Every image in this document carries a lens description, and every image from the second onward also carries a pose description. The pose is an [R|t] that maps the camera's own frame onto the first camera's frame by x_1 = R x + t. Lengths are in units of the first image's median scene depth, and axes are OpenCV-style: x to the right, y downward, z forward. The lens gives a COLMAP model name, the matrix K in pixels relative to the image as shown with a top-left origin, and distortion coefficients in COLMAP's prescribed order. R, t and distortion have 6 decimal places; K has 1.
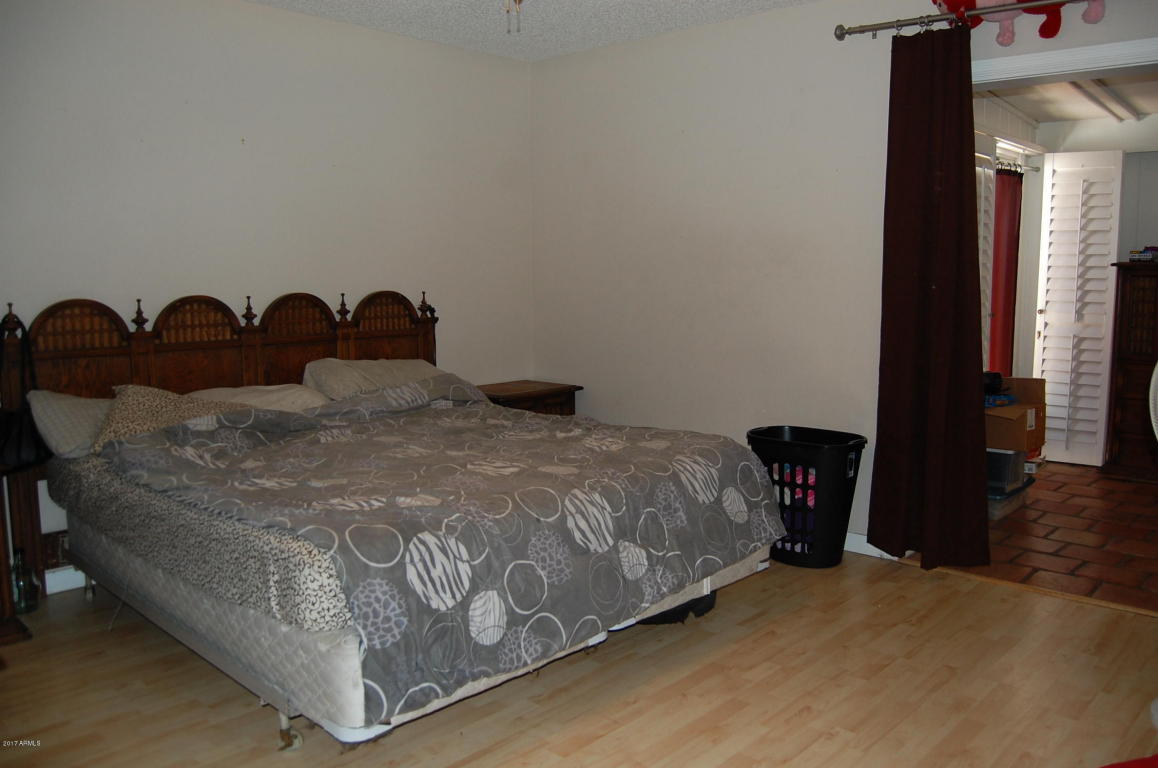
lens RADIAL K [[908.4, 0, 614.3], [0, 908.4, 384.1], [0, 0, 1]] dist [-0.088744, 0.036964]
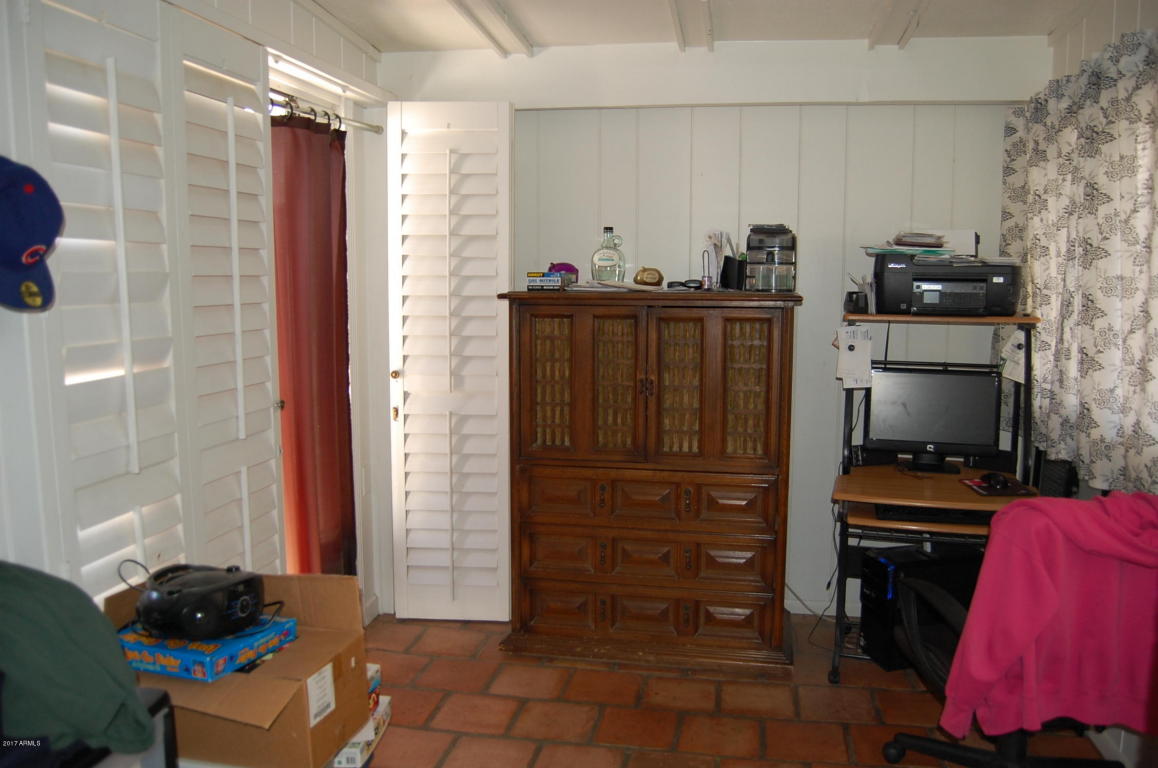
lens RADIAL K [[908.4, 0, 581.4], [0, 908.4, 374.3], [0, 0, 1]] dist [-0.088744, 0.036964]
pose [[0.847292, -0.057659, 0.527988, 0.363376], [0.060140, 0.998112, 0.012489, -0.109905], [-0.527711, 0.021171, 0.849160, 0.586018]]
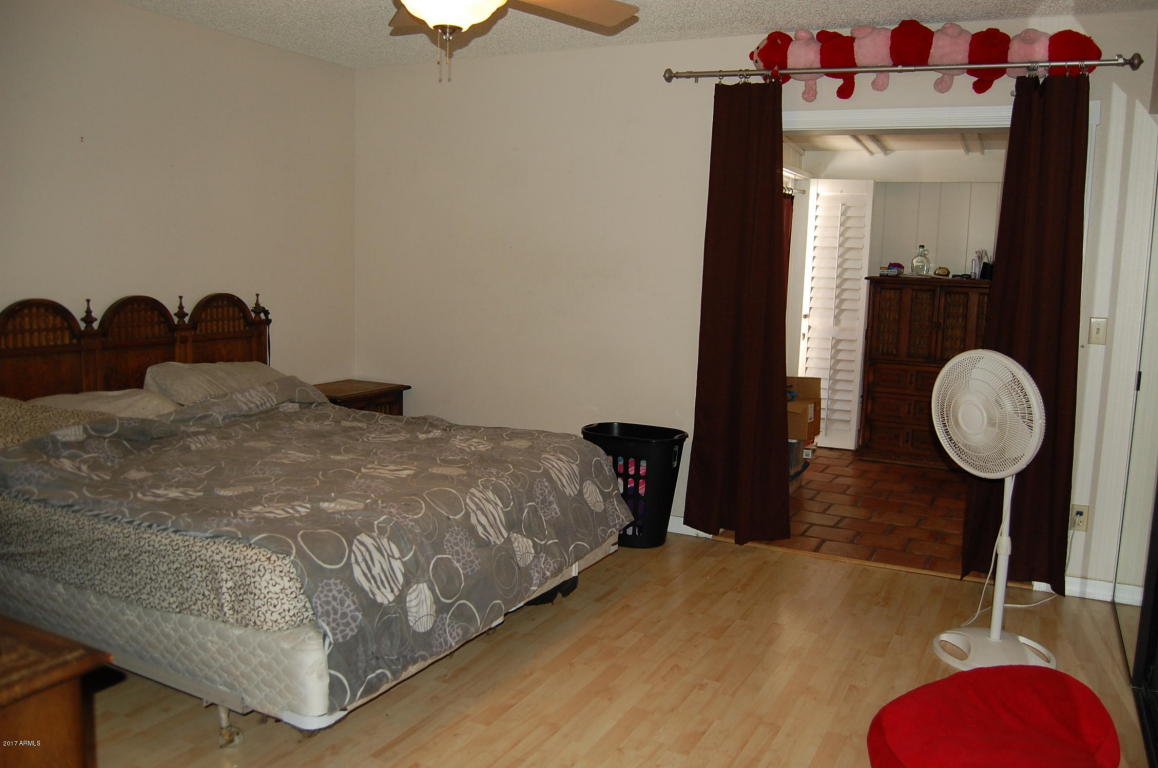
lens RADIAL K [[908.4, 0, 608.3], [0, 908.4, 385.6], [0, 0, 1]] dist [-0.088744, 0.036964]
pose [[0.961048, -0.006974, 0.276294, -0.119126], [0.001925, 0.999826, 0.018541, -0.019158], [-0.276375, -0.017287, 0.960894, -0.068873]]
